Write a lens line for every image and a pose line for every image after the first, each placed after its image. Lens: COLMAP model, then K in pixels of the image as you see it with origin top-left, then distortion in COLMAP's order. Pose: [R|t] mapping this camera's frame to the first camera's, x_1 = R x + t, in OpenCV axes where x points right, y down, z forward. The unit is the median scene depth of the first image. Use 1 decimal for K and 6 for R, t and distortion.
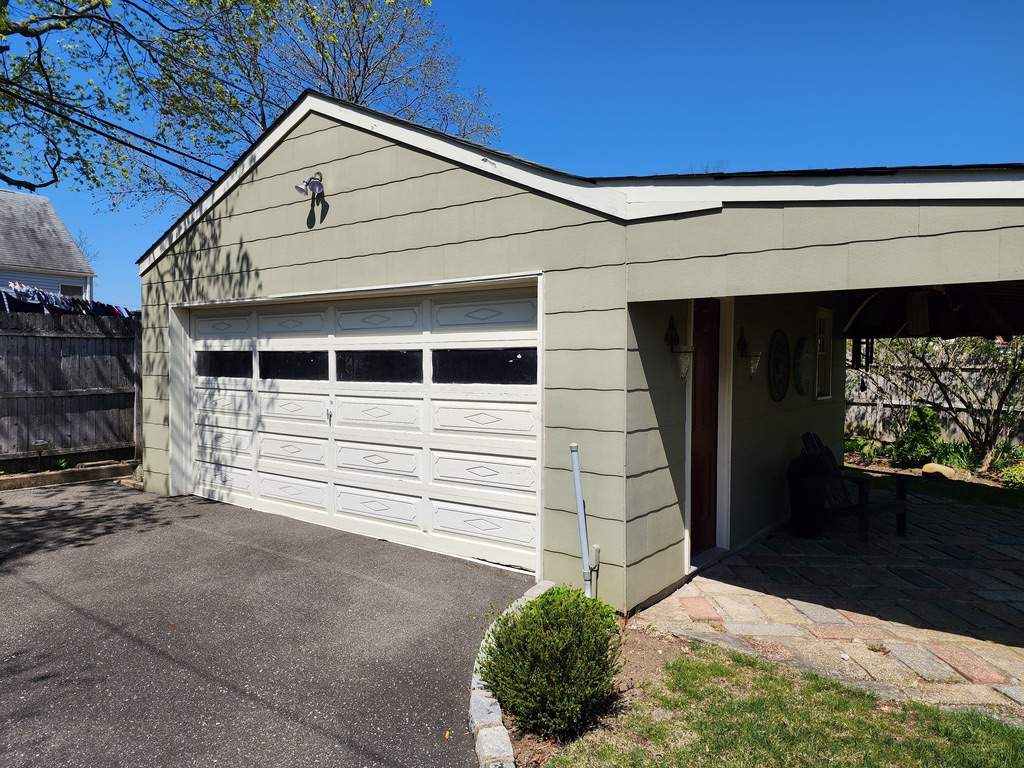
lens RADIAL K [[695.1, 0, 512.0], [0, 695.1, 384.0], [0, 0, 1]] dist [-0.000998, -0.006989]
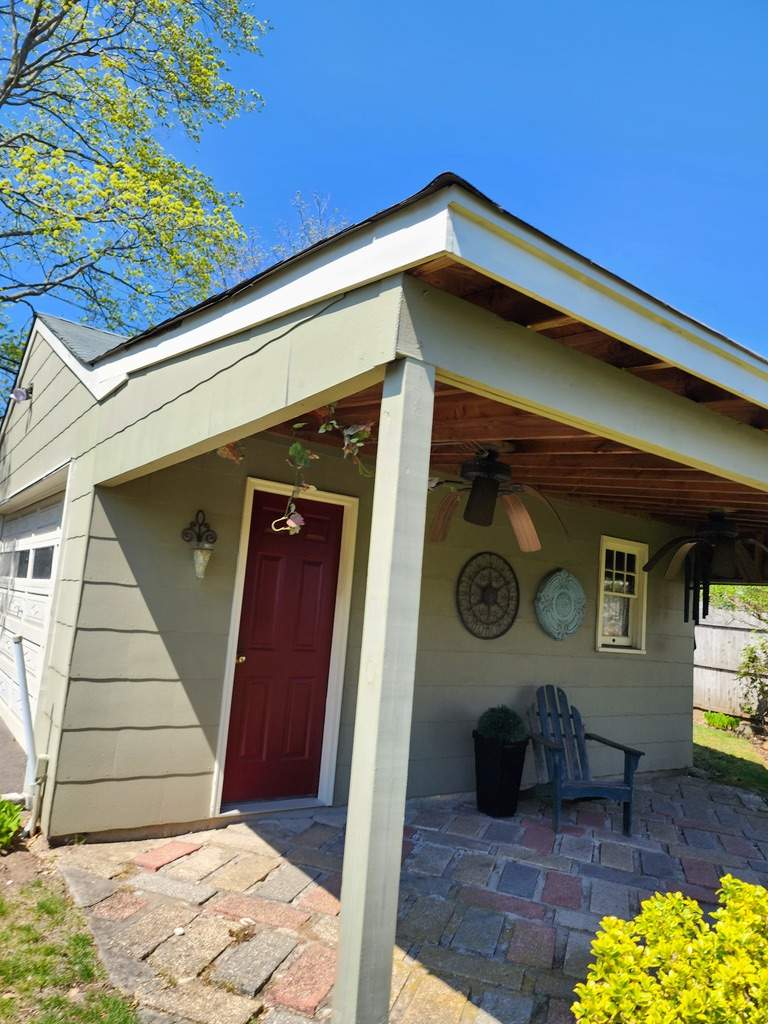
lens RADIAL K [[700.8, 0, 384.0], [0, 700.8, 512.0], [0, 0, 1]] dist [0.054372, -0.066167]
pose [[0.953722, 0.032551, -0.298922, 0.788006], [-0.087267, 0.981299, -0.171570, 0.045596], [0.287747, 0.189716, 0.938728, 0.210432]]
